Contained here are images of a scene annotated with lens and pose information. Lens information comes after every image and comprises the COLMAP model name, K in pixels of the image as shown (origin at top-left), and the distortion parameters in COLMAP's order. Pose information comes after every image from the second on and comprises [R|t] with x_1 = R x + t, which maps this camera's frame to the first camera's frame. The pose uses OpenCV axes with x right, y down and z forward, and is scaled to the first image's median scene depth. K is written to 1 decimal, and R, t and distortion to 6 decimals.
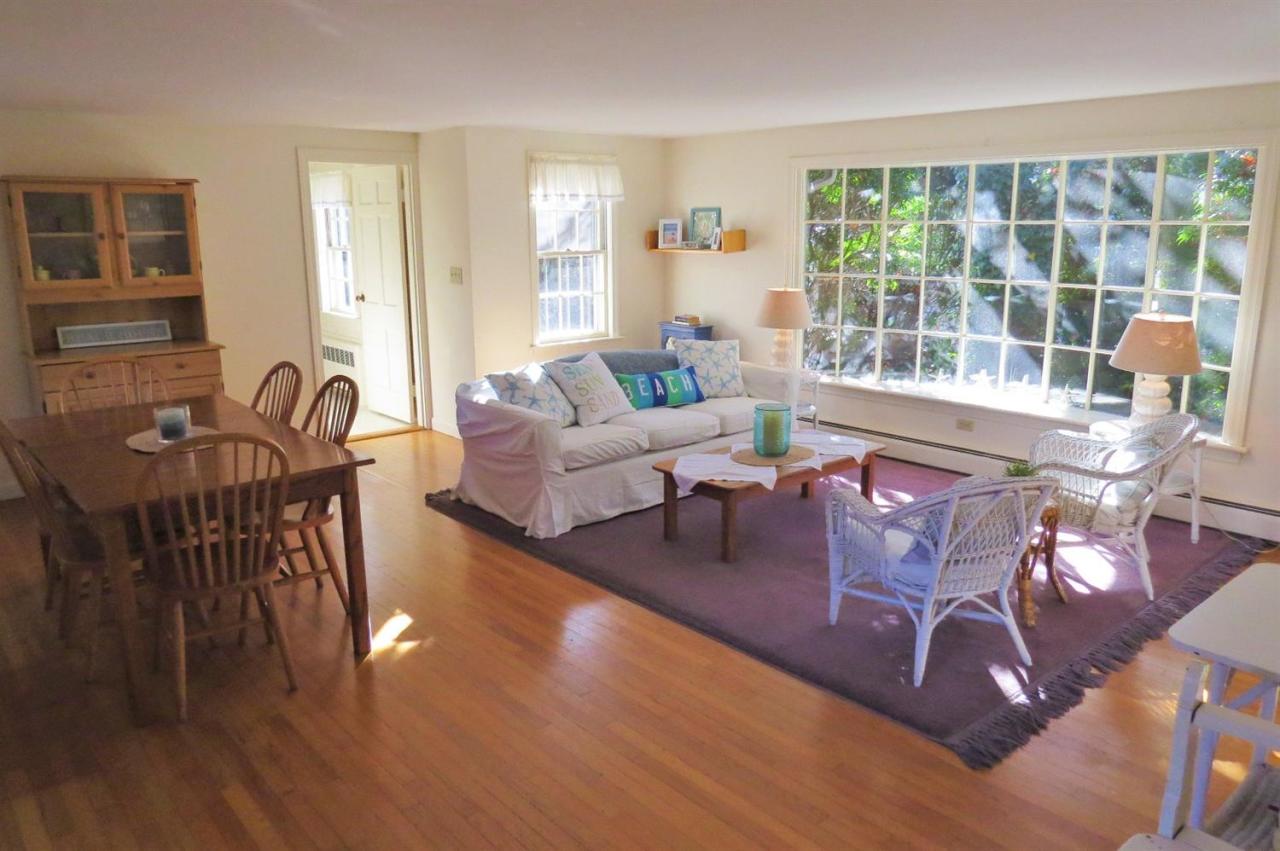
lens RADIAL K [[918.5, 0, 640.0], [0, 918.5, 425.5], [0, 0, 1]] dist [-0.005959, -0.004945]
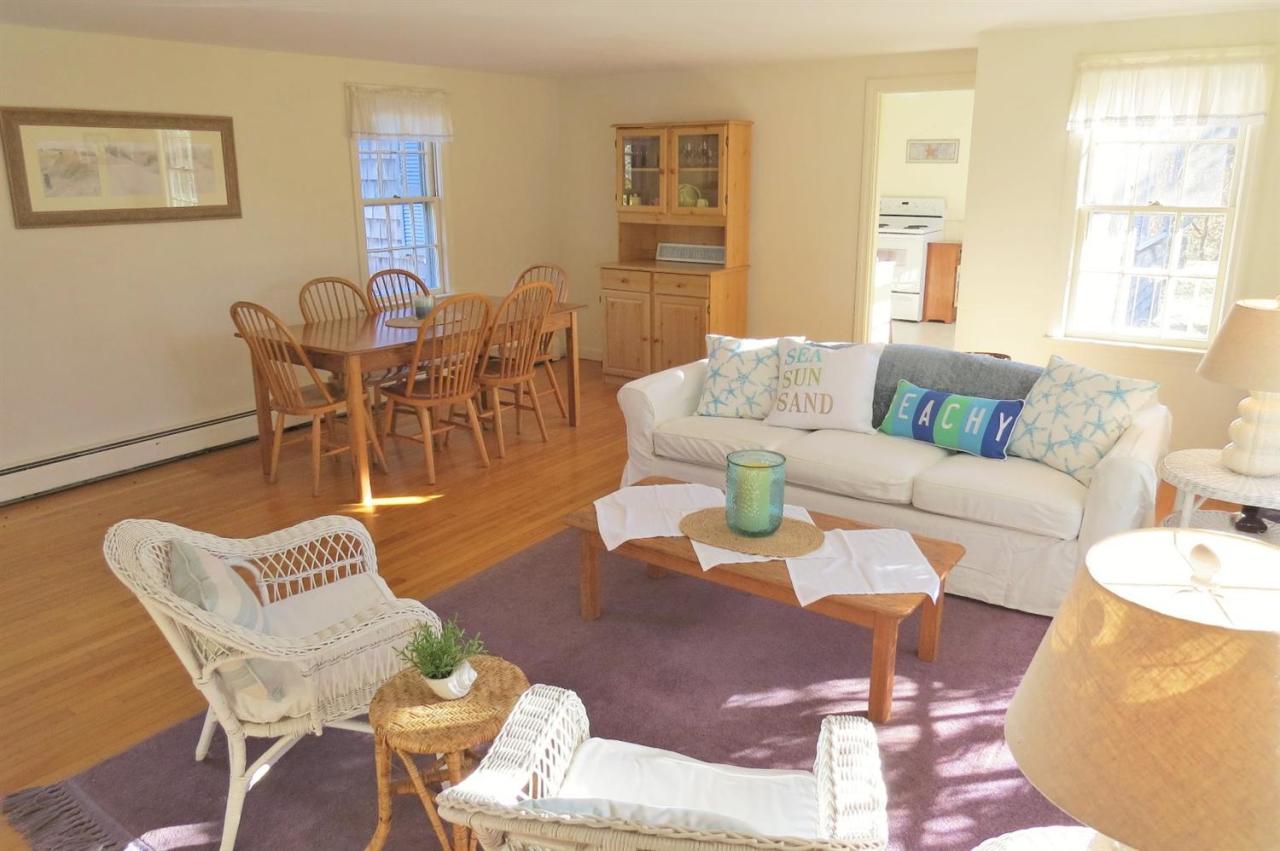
lens RADIAL K [[918.5, 0, 640.0], [0, 918.5, 425.5], [0, 0, 1]] dist [-0.005959, -0.004945]
pose [[0.245129, 0.271754, -0.930624, 0.619785], [-0.205557, 0.952655, 0.224043, -0.146249], [0.947448, 0.136377, 0.289385, 0.638707]]
